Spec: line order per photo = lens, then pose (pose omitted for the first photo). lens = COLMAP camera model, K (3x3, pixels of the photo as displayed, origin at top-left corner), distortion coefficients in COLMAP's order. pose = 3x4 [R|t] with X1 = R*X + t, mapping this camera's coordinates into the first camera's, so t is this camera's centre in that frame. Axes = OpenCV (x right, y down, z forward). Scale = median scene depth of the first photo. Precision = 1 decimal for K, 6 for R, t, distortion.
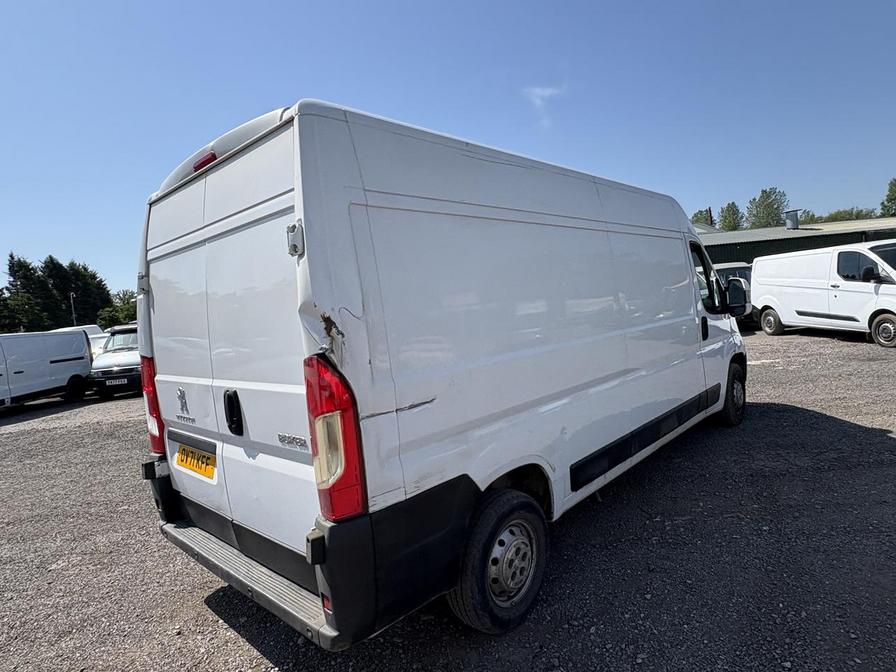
lens RADIAL K [[521.9, 0, 435.2], [0, 521.9, 337.8], [0, 0, 1]] dist [-0.003145, 0.000225]
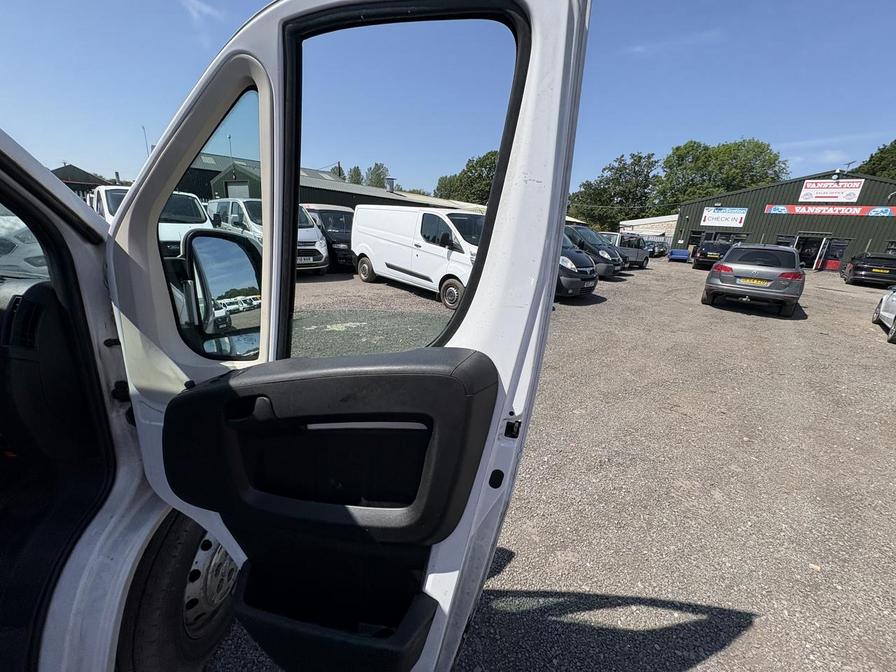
lens RADIAL K [[358.6, 0, 450.0], [0, 358.6, 339.1], [0, 0, 1]] dist [0.002537, 0.000181]
pose [[0.709296, -0.058234, 0.702501, 0.322420], [-0.105888, 0.976472, 0.187856, -0.063857], [-0.696912, -0.207632, 0.686442, 0.459162]]
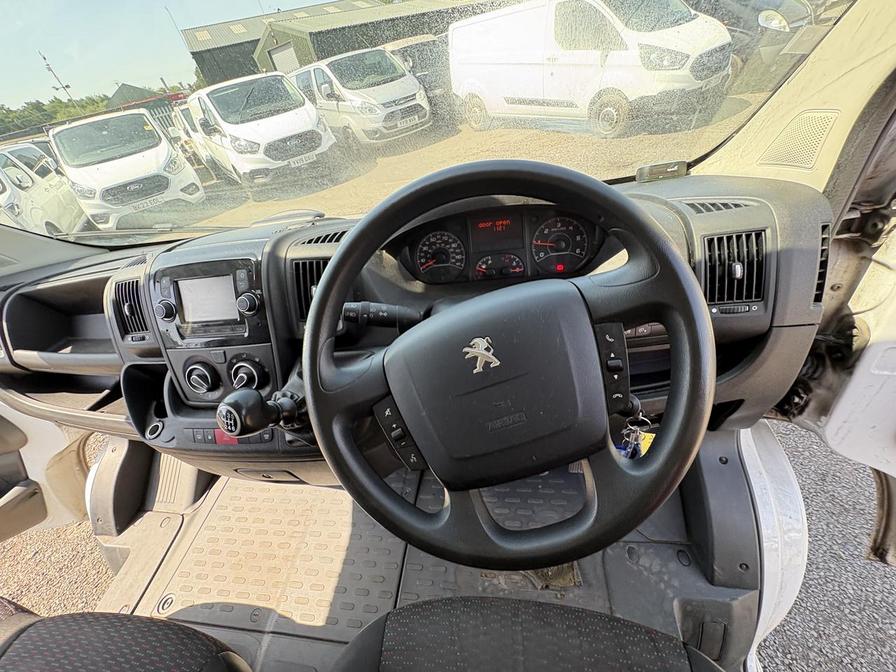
lens RADIAL K [[358.6, 0, 450.0], [0, 358.6, 339.1], [0, 0, 1]] dist [0.002537, 0.000181]
pose [[0.803787, -0.411667, 0.429484, 0.244182], [0.135791, 0.829819, 0.541258, -0.068409], [-0.579213, -0.376736, 0.722899, 0.583568]]
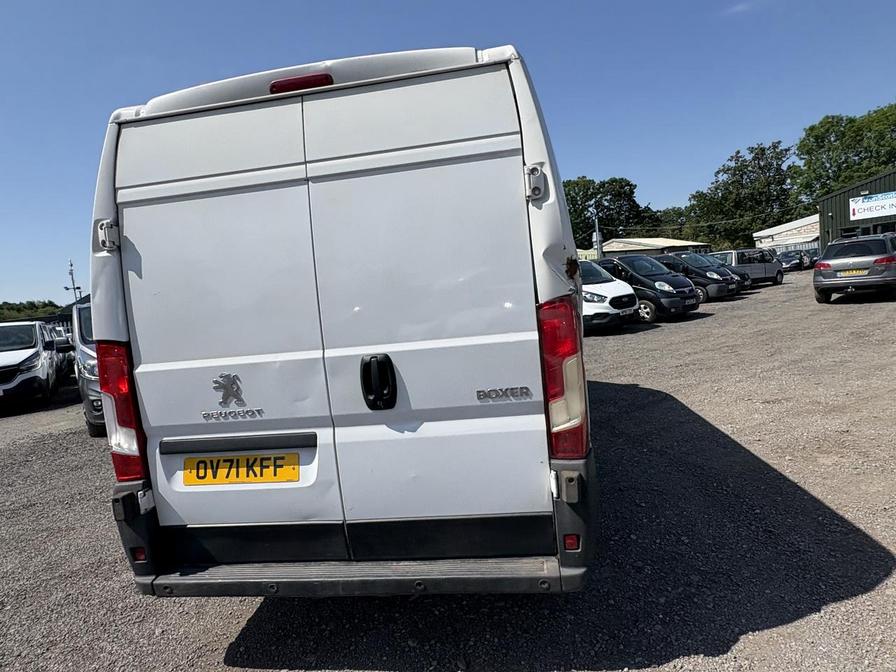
lens RADIAL K [[527.8, 0, 448.0], [0, 527.8, 336.0], [0, 0, 1]] dist [-0.003764, -0.001234]
pose [[0.809357, -0.034948, 0.586277, -0.211122], [0.059144, 0.998004, -0.022157, 0.024601], [-0.584332, 0.052608, 0.809808, 0.061806]]
